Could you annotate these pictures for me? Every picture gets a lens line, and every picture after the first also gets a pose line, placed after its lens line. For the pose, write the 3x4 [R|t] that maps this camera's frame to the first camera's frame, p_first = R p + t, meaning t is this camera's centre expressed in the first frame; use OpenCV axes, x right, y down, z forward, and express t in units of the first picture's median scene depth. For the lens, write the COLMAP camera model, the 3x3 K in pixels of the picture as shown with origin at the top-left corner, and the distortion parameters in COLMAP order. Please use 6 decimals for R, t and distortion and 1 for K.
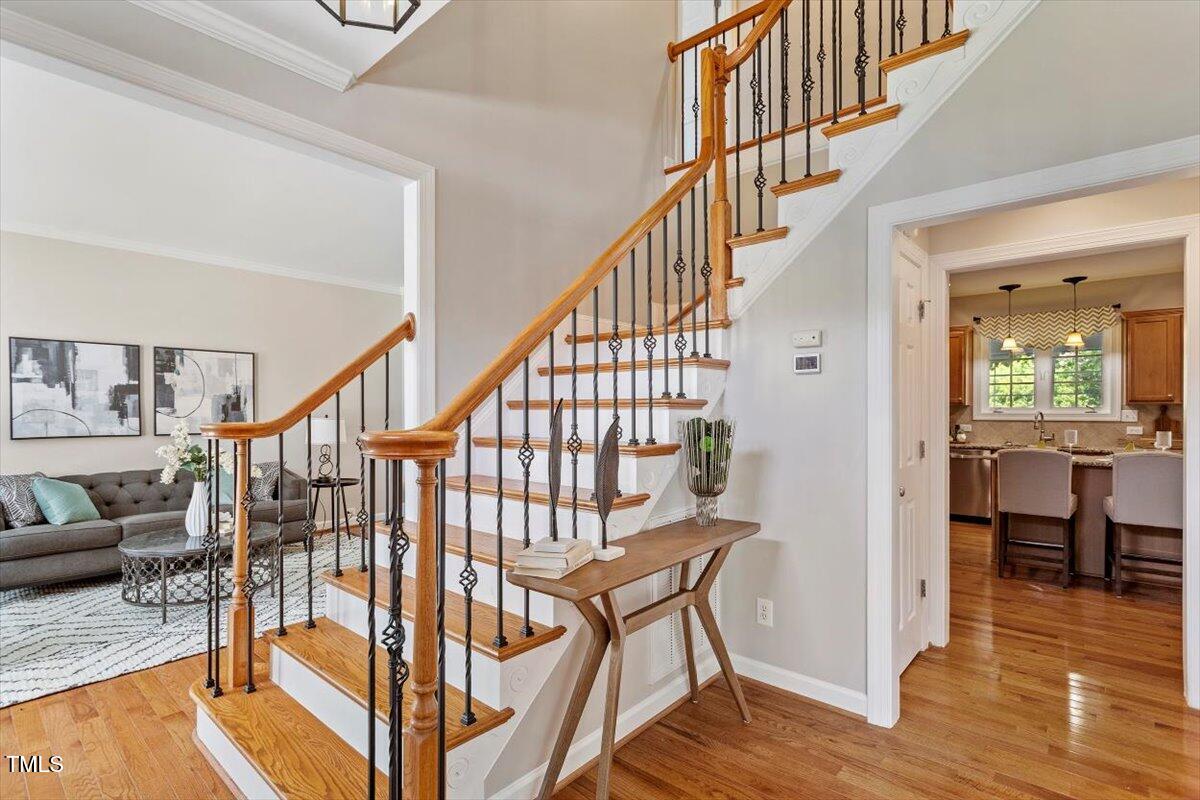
lens RADIAL K [[571.4, 0, 601.5], [0, 571.4, 405.0], [0, 0, 1]] dist [0.001981, 0.000210]
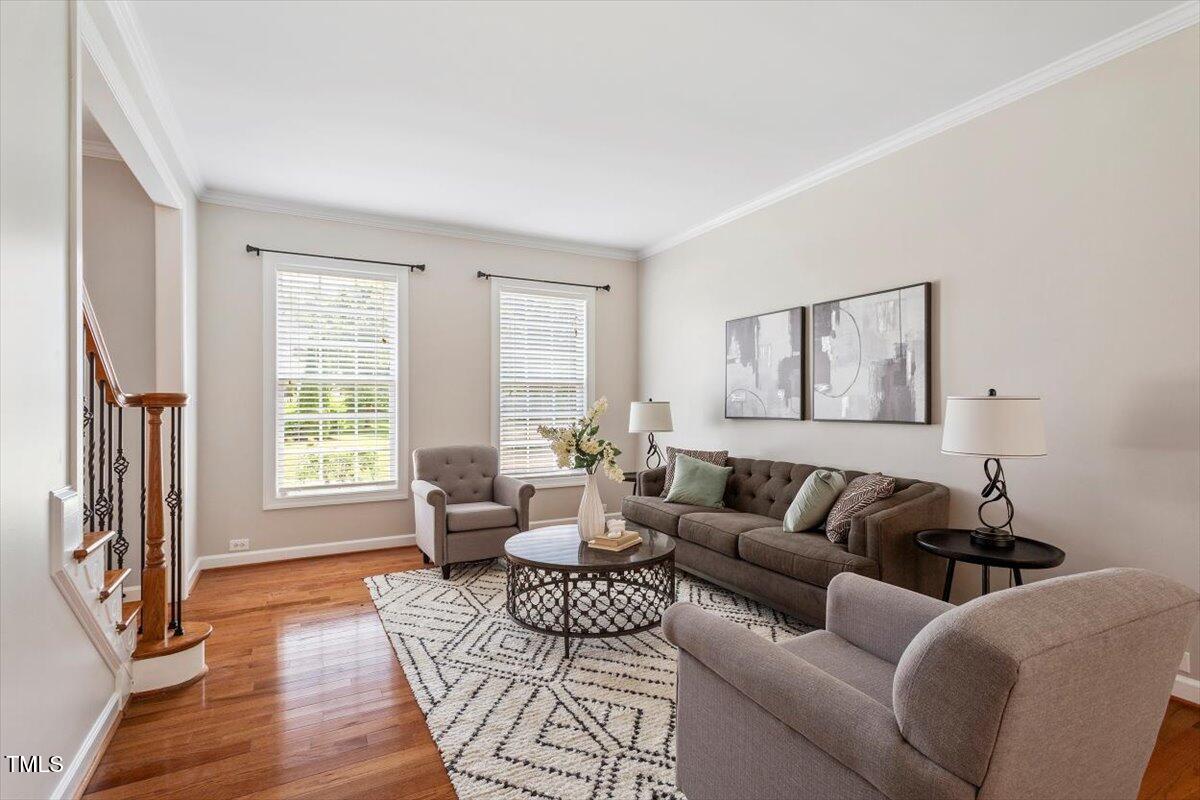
lens RADIAL K [[571.4, 0, 601.5], [0, 571.4, 405.0], [0, 0, 1]] dist [0.001981, 0.000210]
pose [[-0.333151, 0.000810, -0.942873, 0.034429], [0.010577, 0.999940, -0.002878, 0.032033], [0.942814, -0.010932, -0.333140, 0.995357]]
